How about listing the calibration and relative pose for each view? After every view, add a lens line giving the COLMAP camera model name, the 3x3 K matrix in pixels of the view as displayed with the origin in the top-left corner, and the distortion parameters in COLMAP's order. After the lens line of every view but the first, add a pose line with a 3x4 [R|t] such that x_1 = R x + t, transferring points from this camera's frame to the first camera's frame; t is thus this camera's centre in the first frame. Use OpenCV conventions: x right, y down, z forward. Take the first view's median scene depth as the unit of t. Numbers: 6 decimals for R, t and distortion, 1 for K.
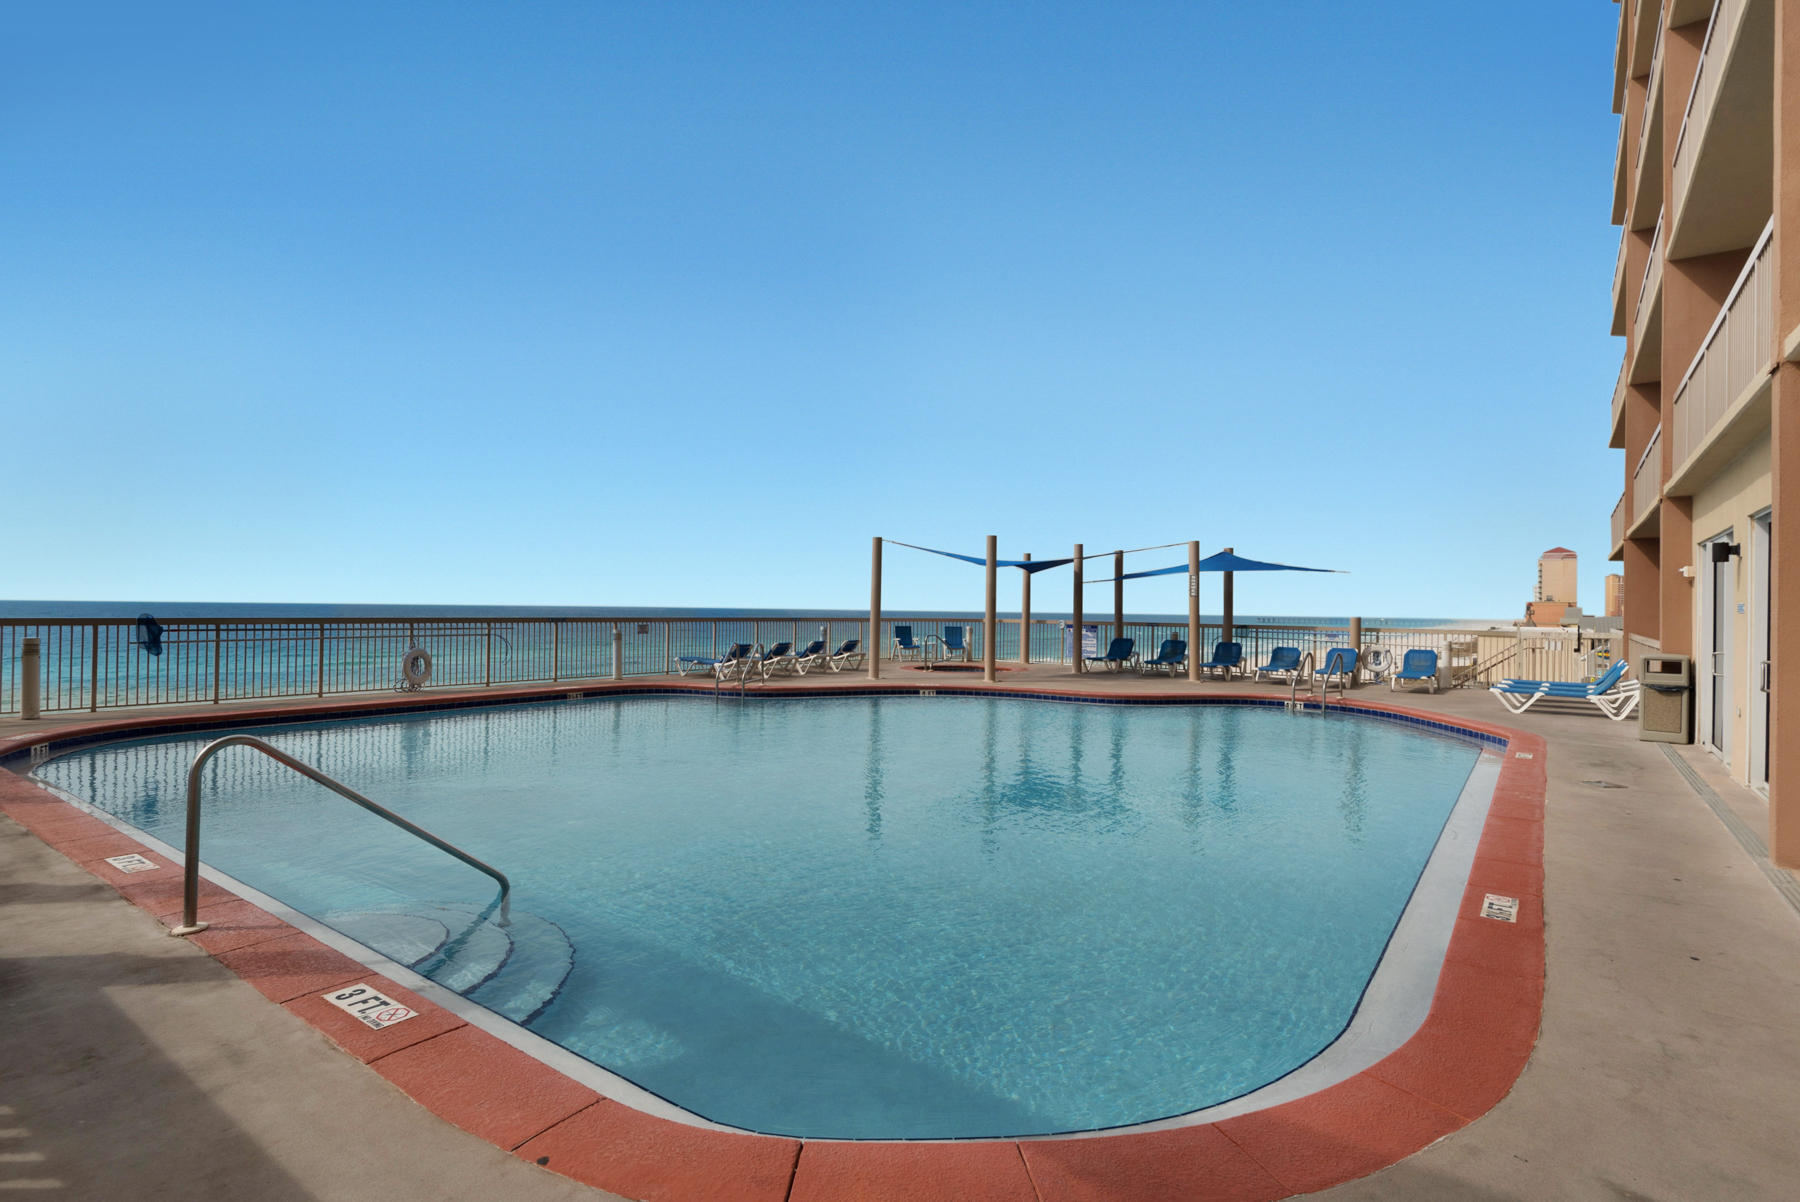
lens RADIAL K [[895.3, 0, 901.1], [0, 895.3, 593.1], [0, 0, 1]] dist [0.040033, 0.000735]
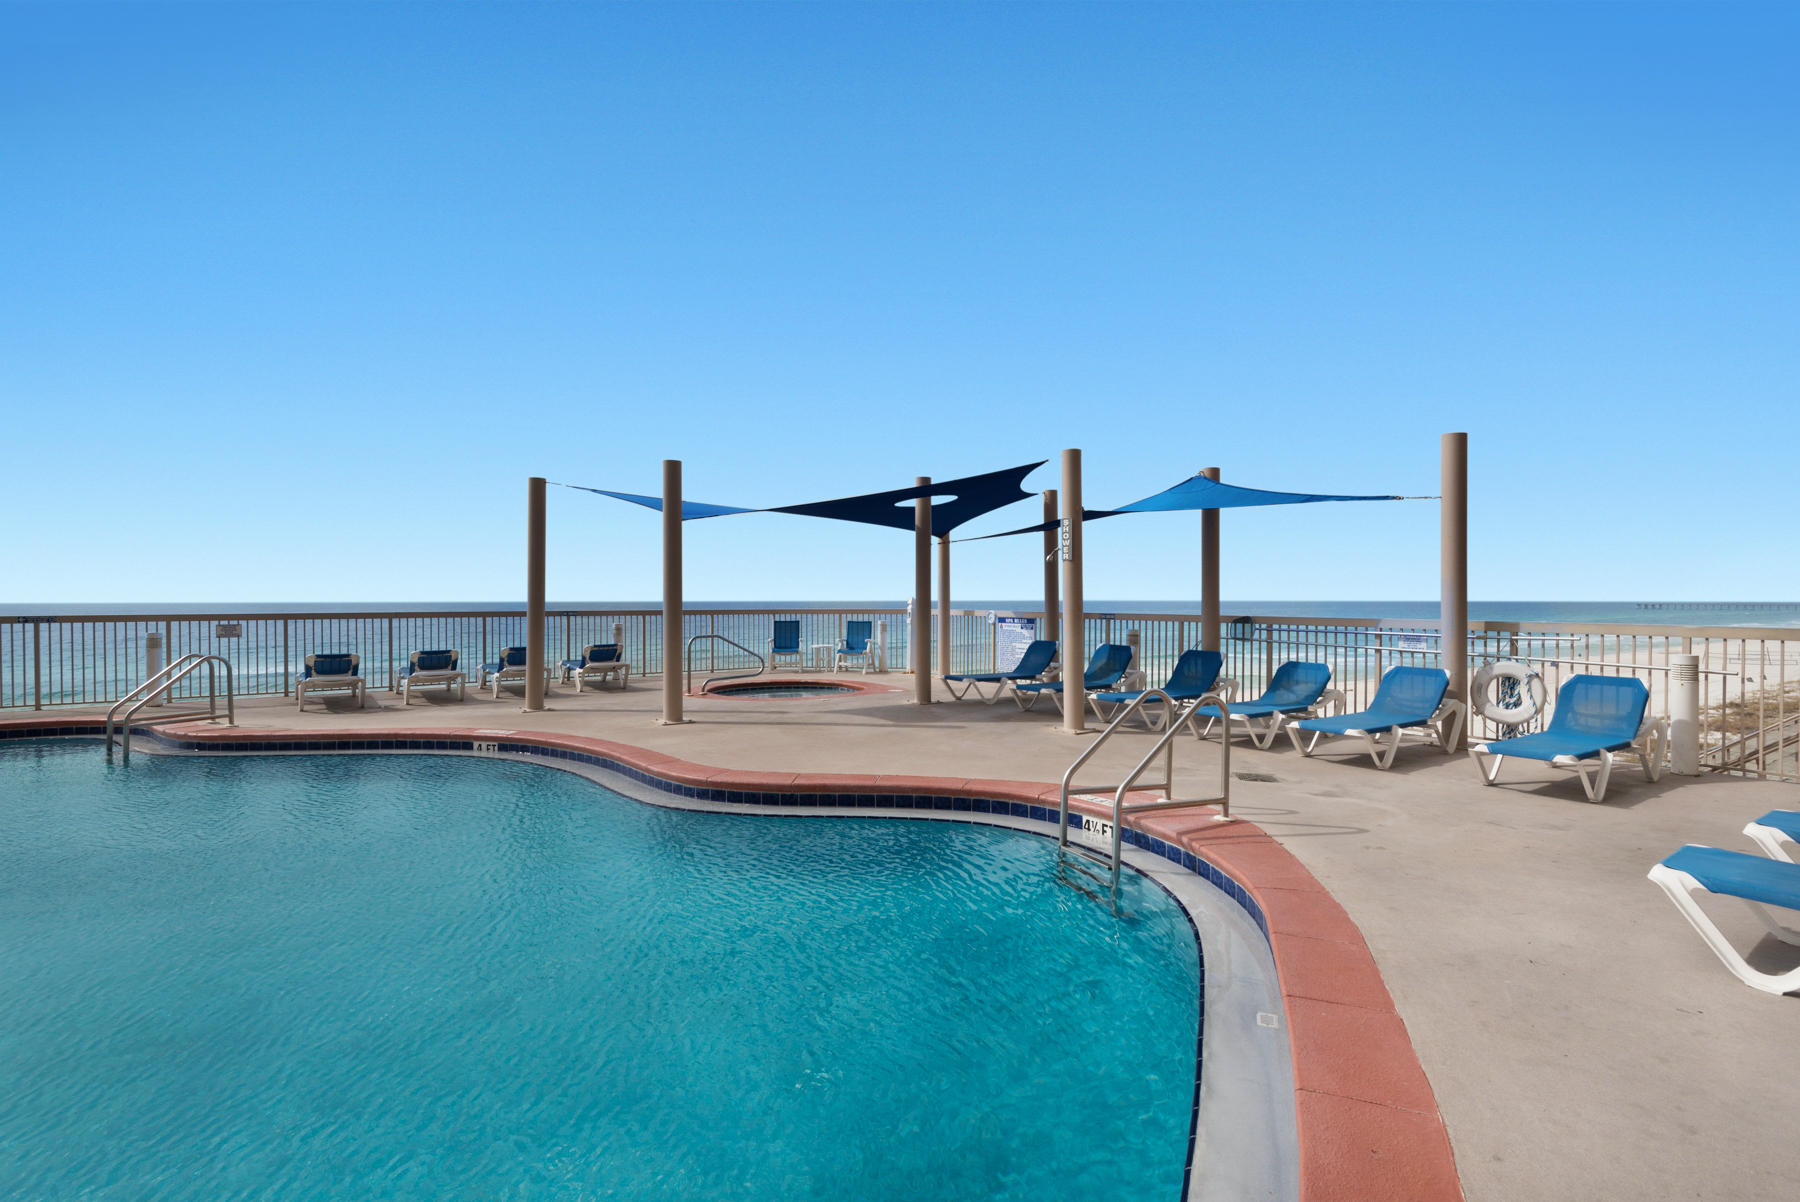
lens RADIAL K [[858.9, 0, 885.9], [0, 858.9, 604.5], [0, 0, 1]] dist [0.003411, 0.000185]
pose [[0.951043, -0.010888, -0.308865, 0.341681], [0.018354, 0.999605, 0.021277, 0.014120], [0.308512, -0.025904, 0.950868, 0.474388]]
